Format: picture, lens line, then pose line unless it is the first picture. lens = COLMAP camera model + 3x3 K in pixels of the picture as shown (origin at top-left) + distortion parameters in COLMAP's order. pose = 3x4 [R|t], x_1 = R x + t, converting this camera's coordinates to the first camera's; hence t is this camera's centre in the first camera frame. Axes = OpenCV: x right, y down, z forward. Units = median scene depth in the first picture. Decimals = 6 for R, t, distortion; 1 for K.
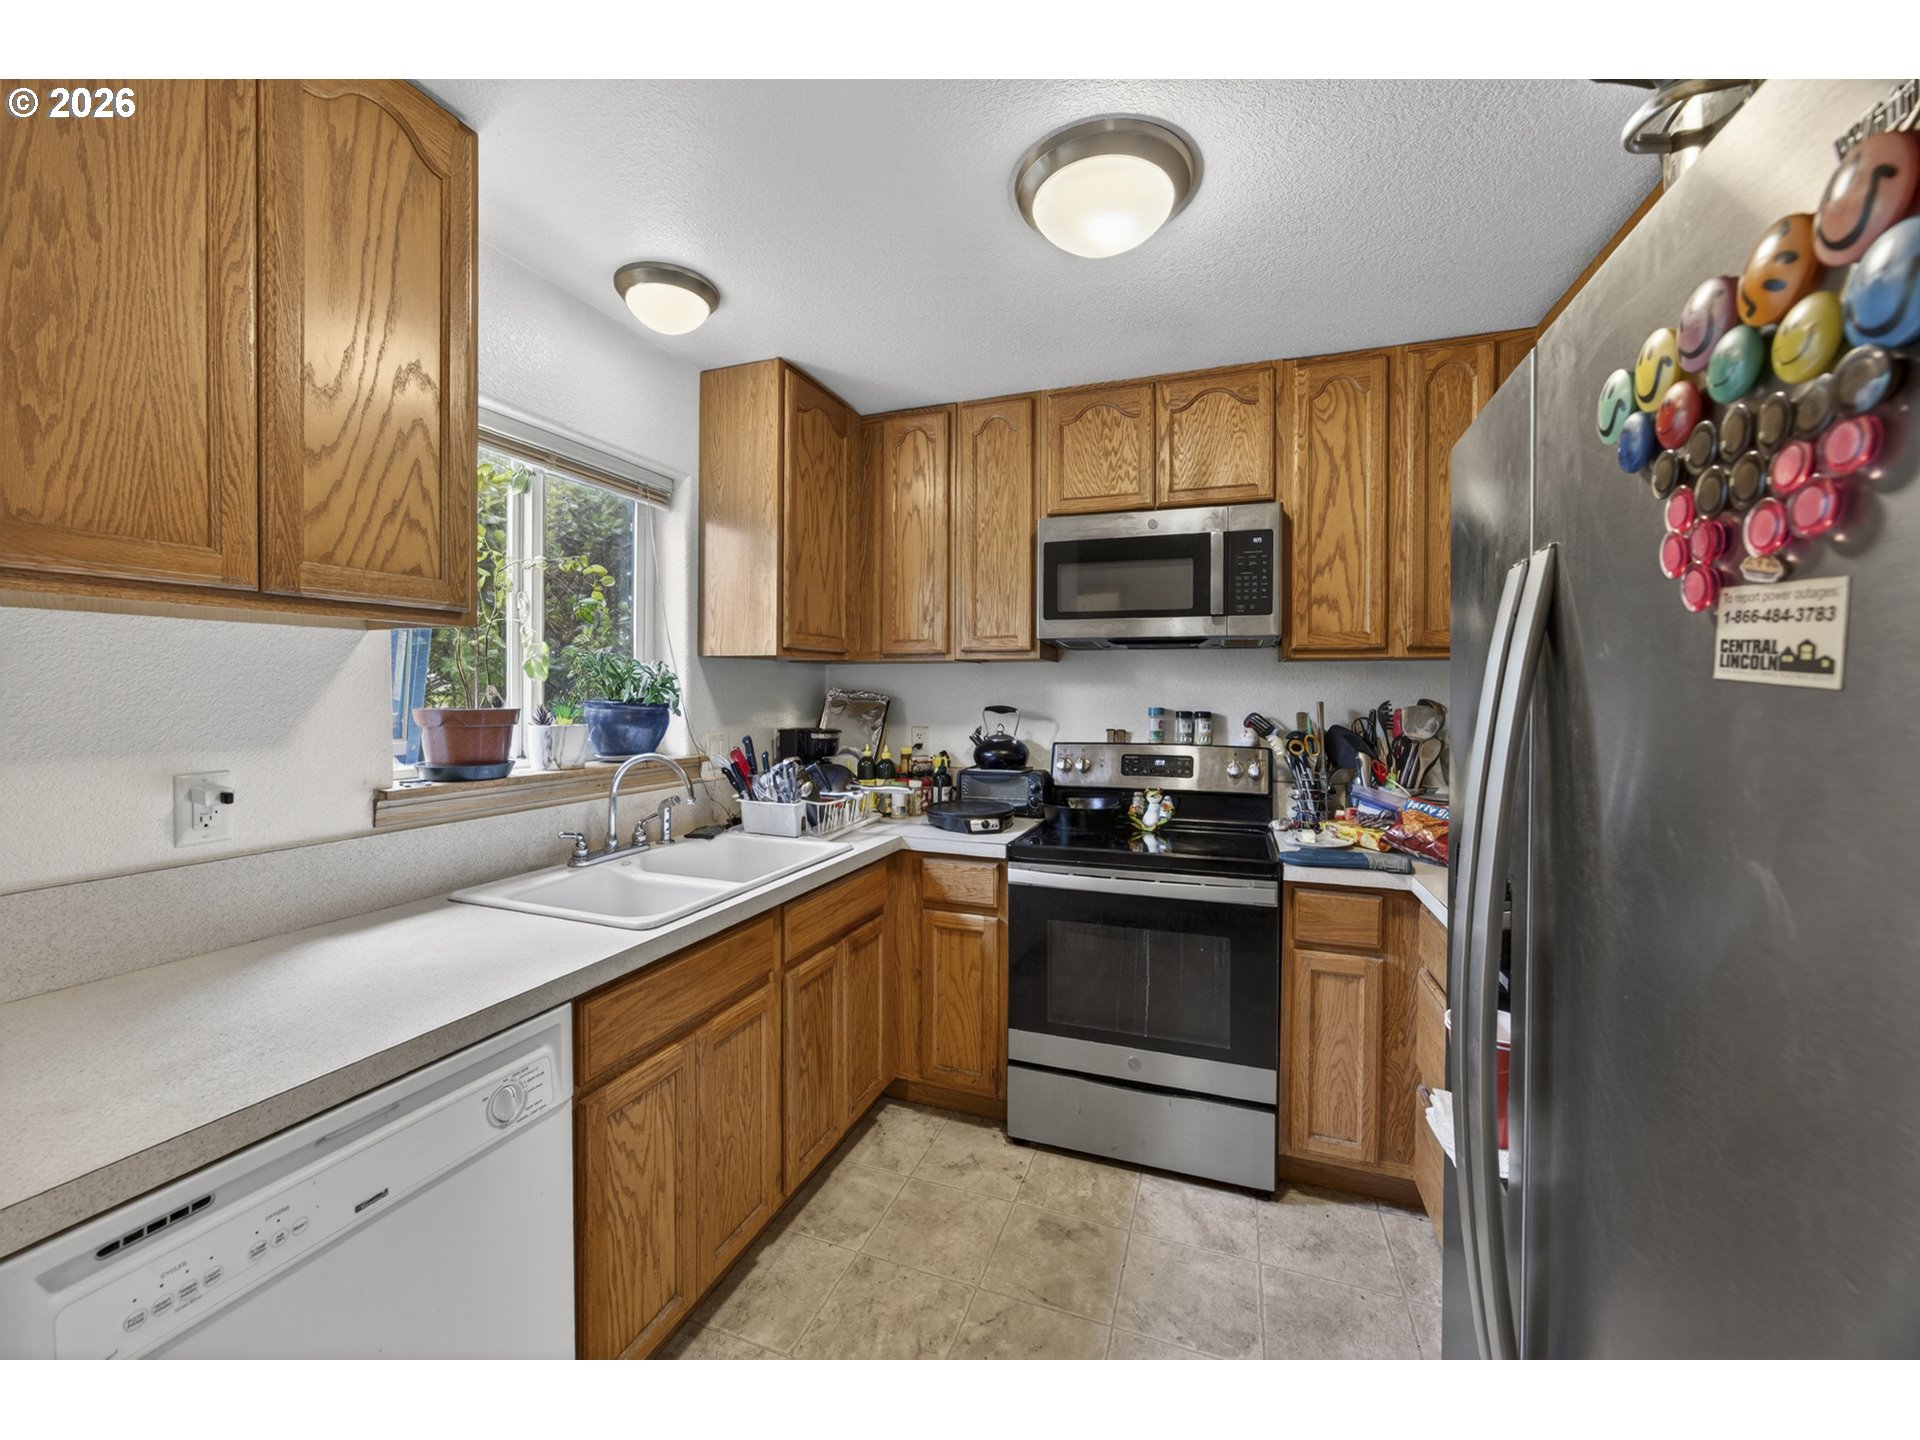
lens RADIAL K [[750.8, 0, 959.0], [0, 750.8, 698.8], [0, 0, 1]] dist [-0.029748, 0.011690]
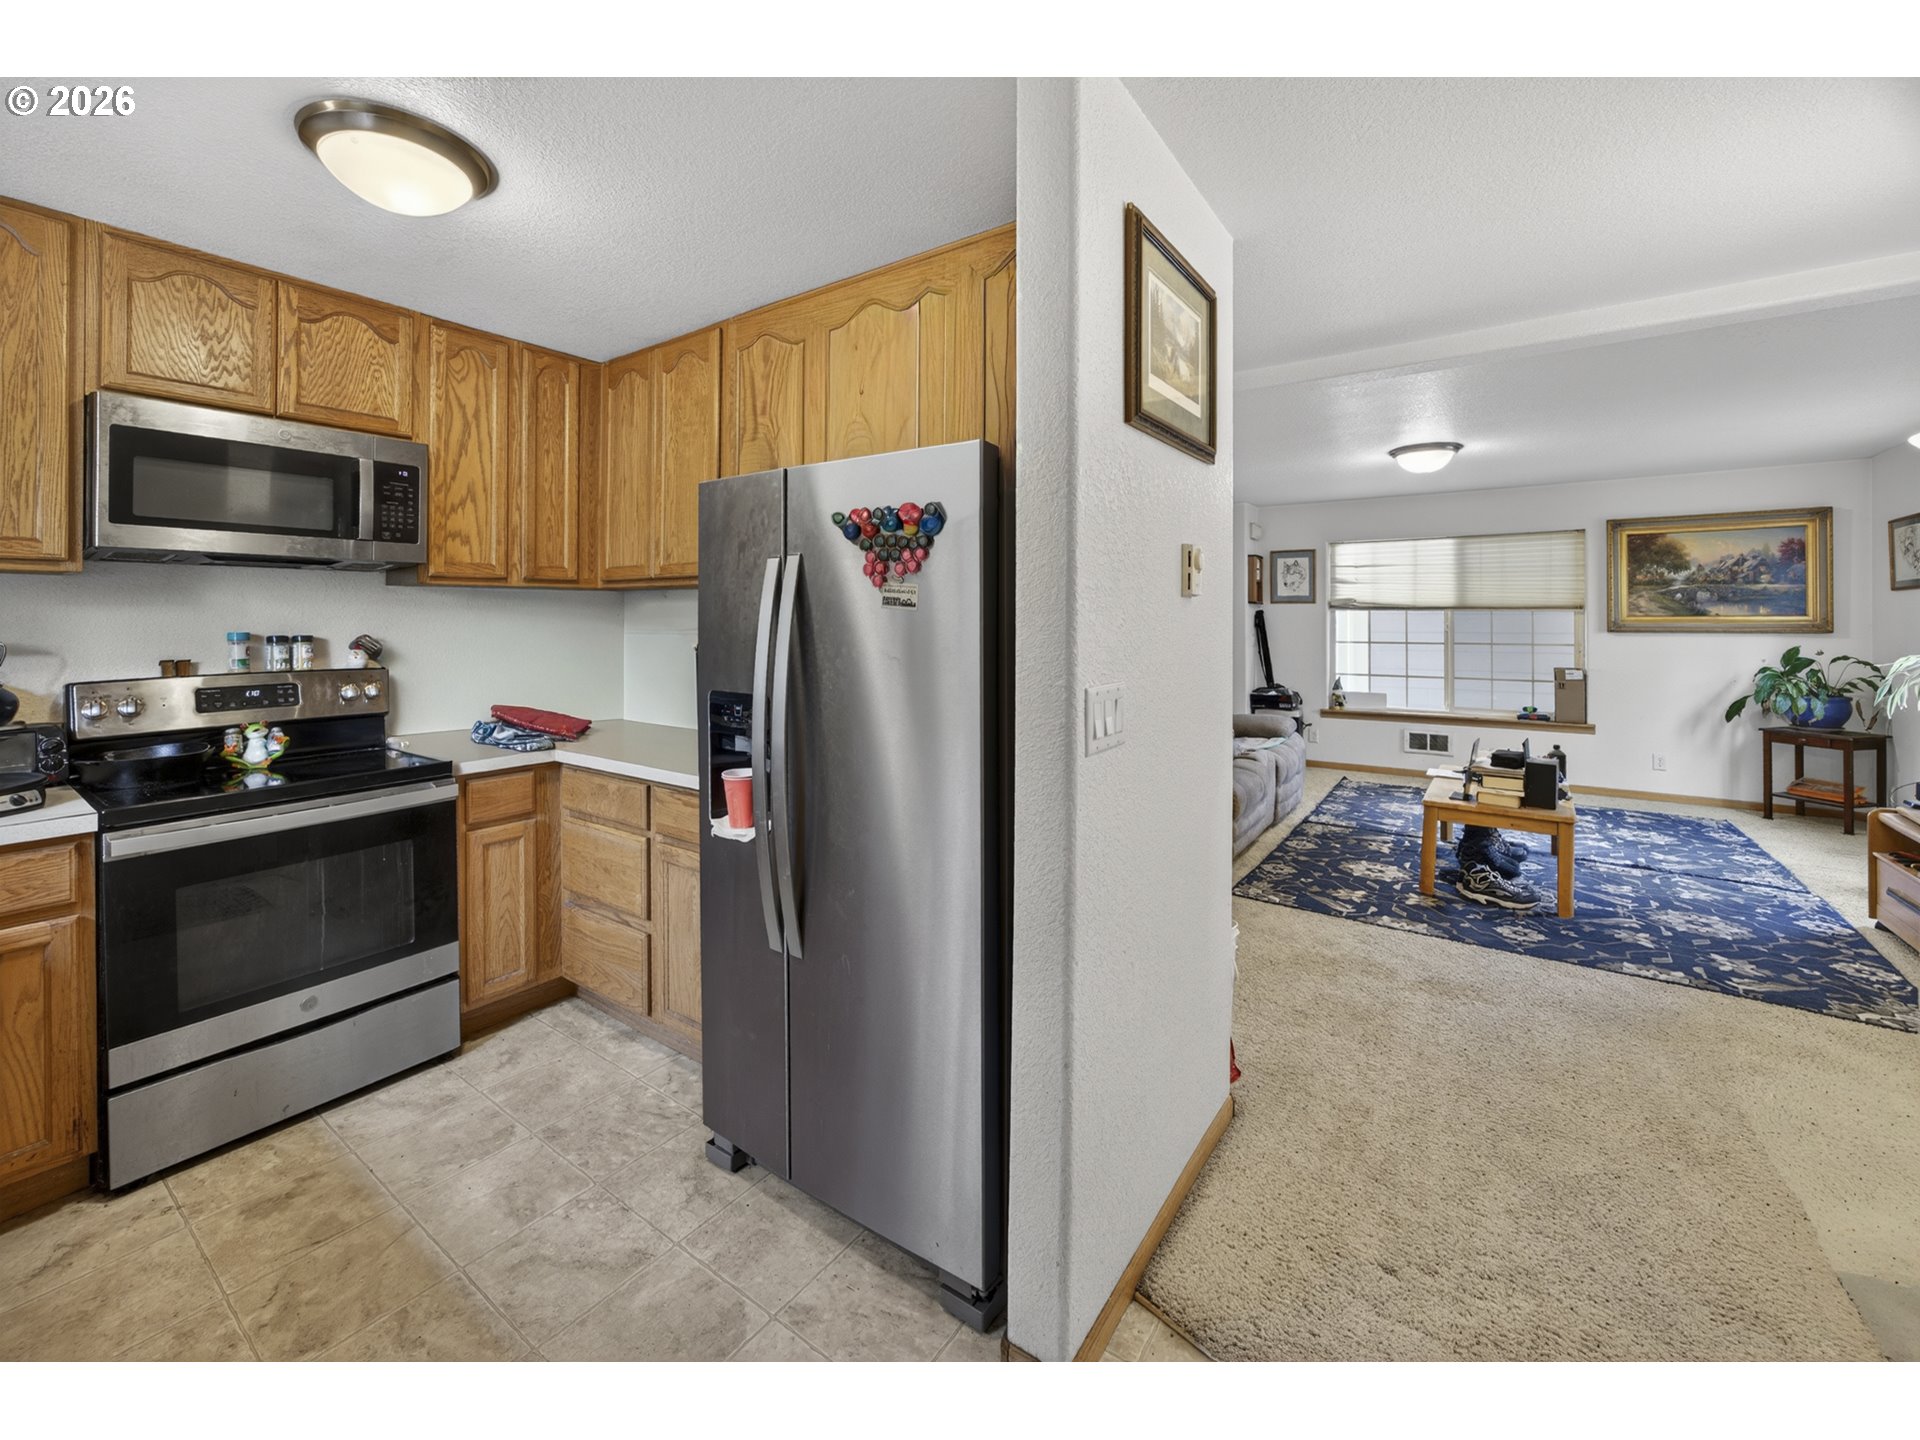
lens RADIAL K [[770.8, 0, 951.4], [0, 770.8, 615.1], [0, 0, 1]] dist [-0.016568, 0.003136]
pose [[0.261022, -0.004231, 0.965324, -0.456232], [0.012220, 0.999925, 0.001078, 0.000726], [-0.965255, 0.011515, 0.261054, -0.051370]]
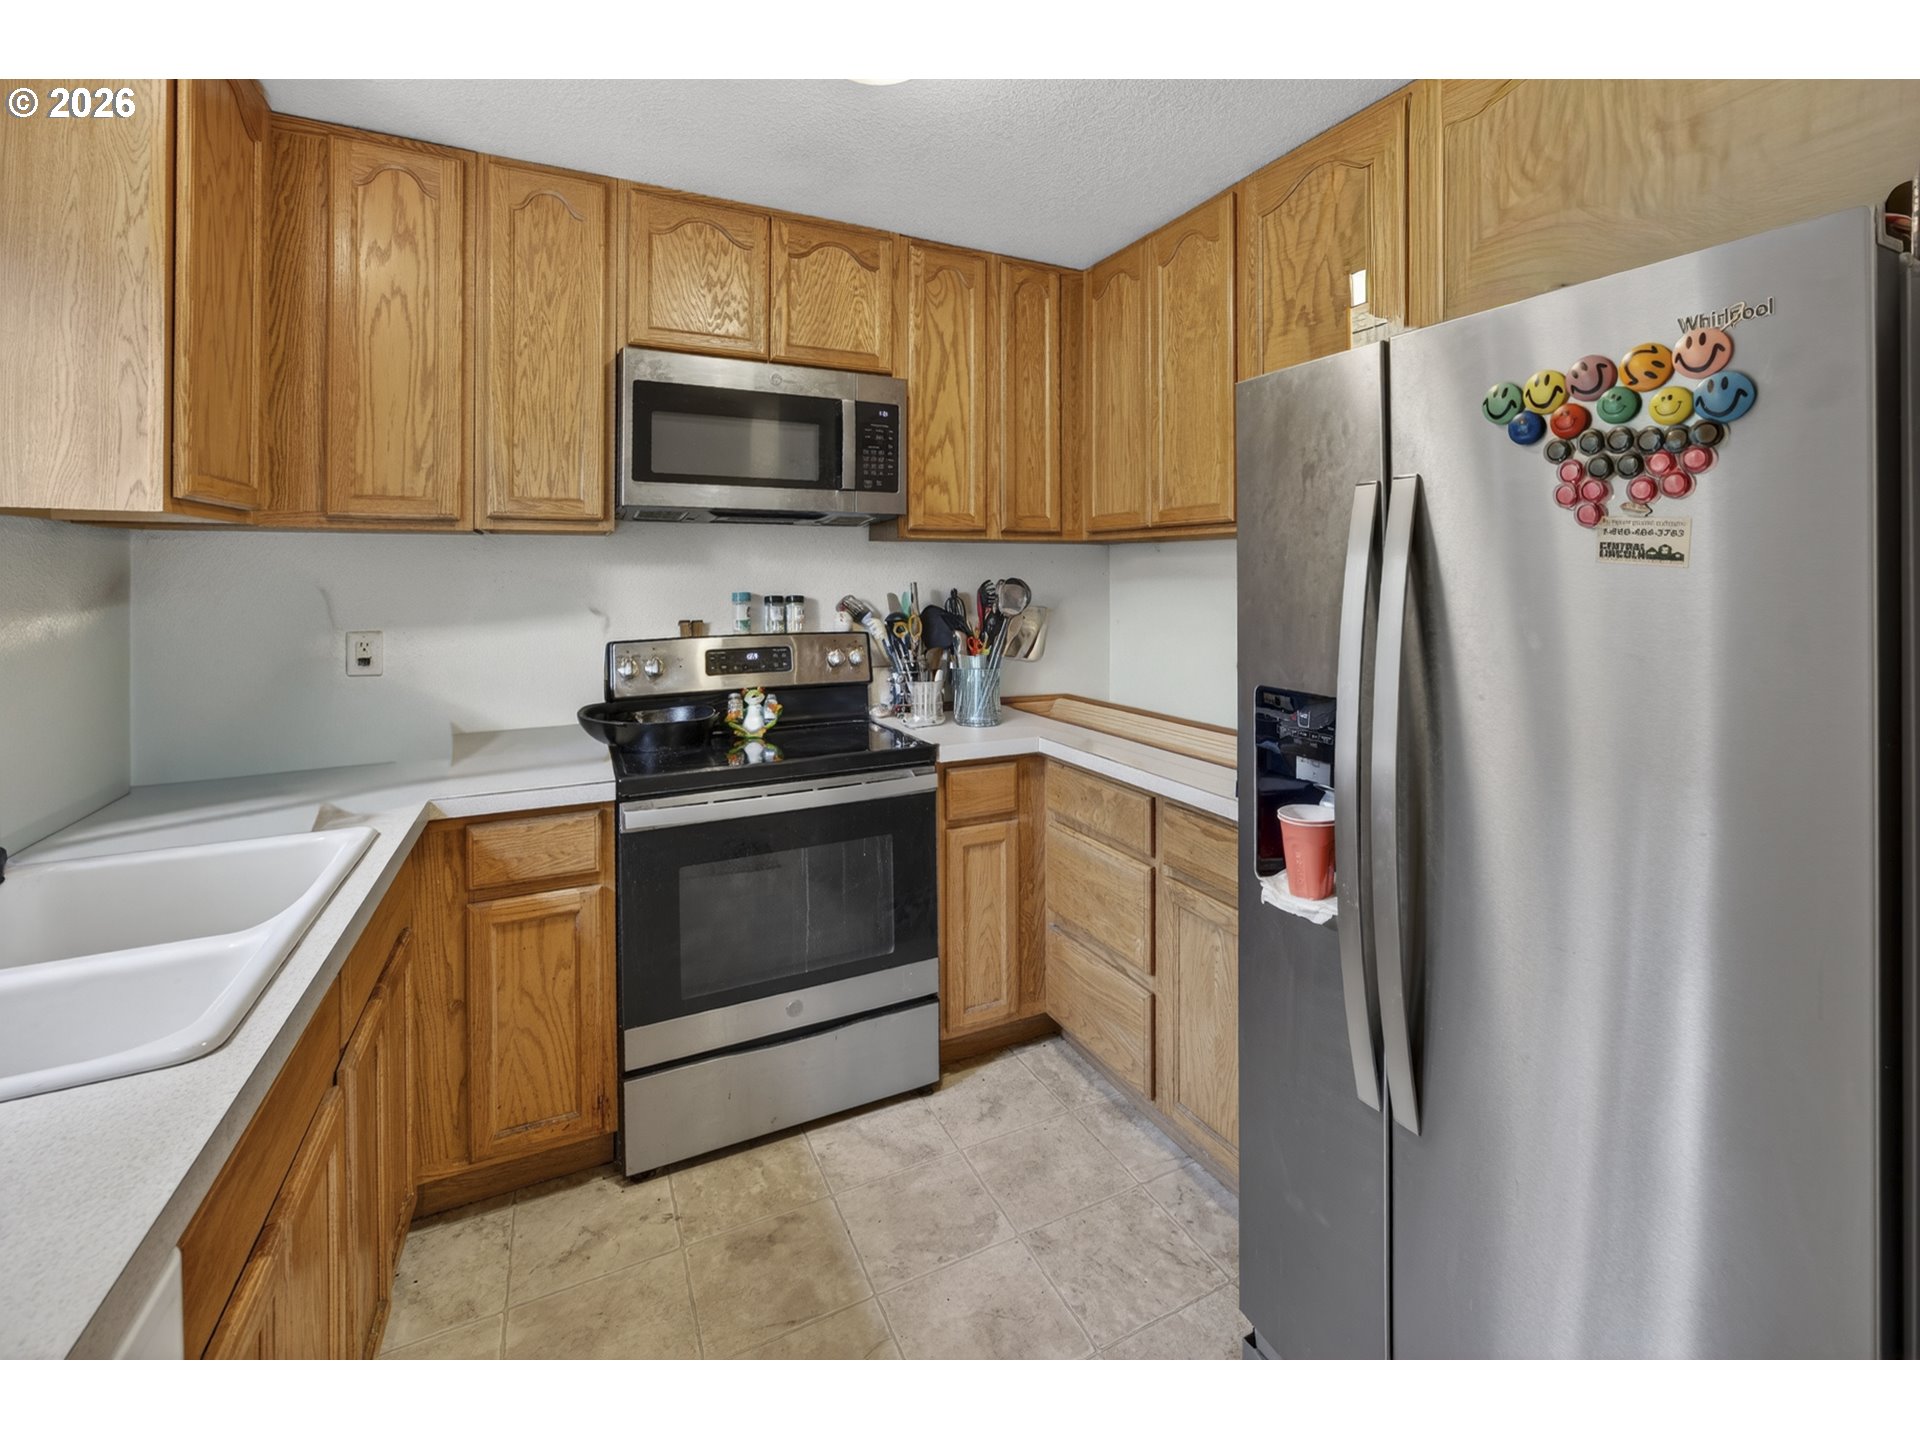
lens RADIAL K [[868.2, 0, 1053.0], [0, 868.2, 564.6], [0, 0, 1]] dist [-0.036271, 0.016441]
pose [[0.646243, 0.000074, 0.763132, -0.303658], [0.014041, 0.999830, -0.011987, -0.003492], [-0.763003, 0.018461, 0.646132, 0.119135]]
